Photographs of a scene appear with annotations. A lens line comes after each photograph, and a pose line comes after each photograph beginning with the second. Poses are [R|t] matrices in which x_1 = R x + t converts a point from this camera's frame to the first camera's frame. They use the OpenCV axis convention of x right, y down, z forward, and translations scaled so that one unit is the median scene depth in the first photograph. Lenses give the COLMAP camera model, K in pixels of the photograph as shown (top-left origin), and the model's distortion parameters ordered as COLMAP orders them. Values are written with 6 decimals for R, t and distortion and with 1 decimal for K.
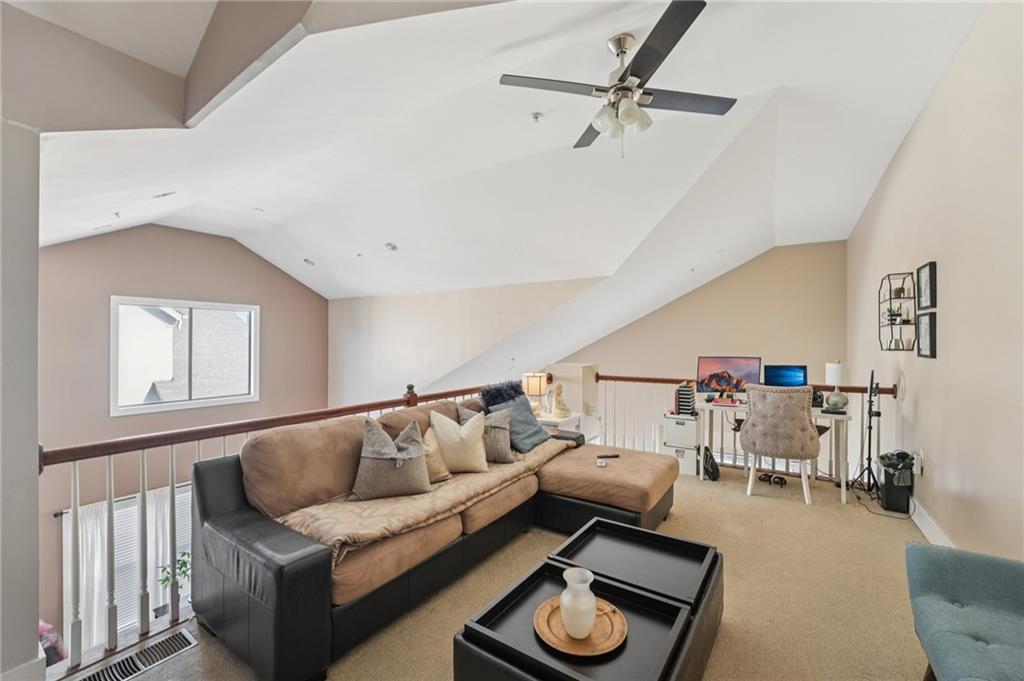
lens RADIAL K [[417.8, 0, 510.4], [0, 417.8, 335.5], [0, 0, 1]] dist [-0.025085, 0.003137]
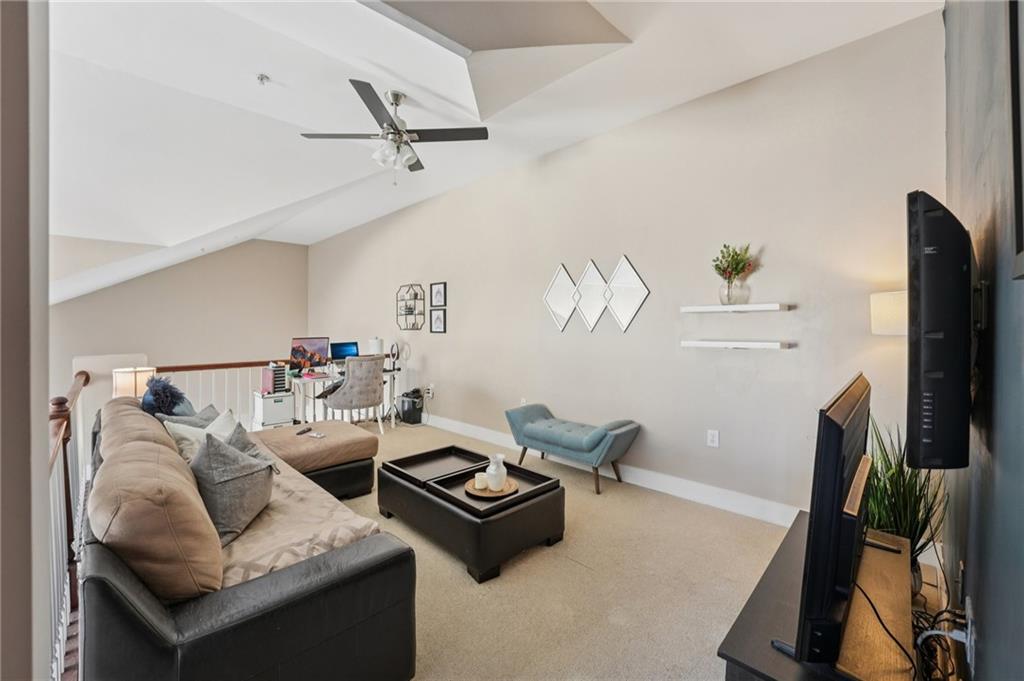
lens RADIAL K [[417.8, 0, 507.0], [0, 417.8, 331.5], [0, 0, 1]] dist [-0.025085, 0.003137]
pose [[0.210178, -0.017315, 0.977510, -0.674864], [-0.009175, 0.999764, 0.019682, 0.006808], [-0.977620, -0.013105, 0.209970, 0.259532]]
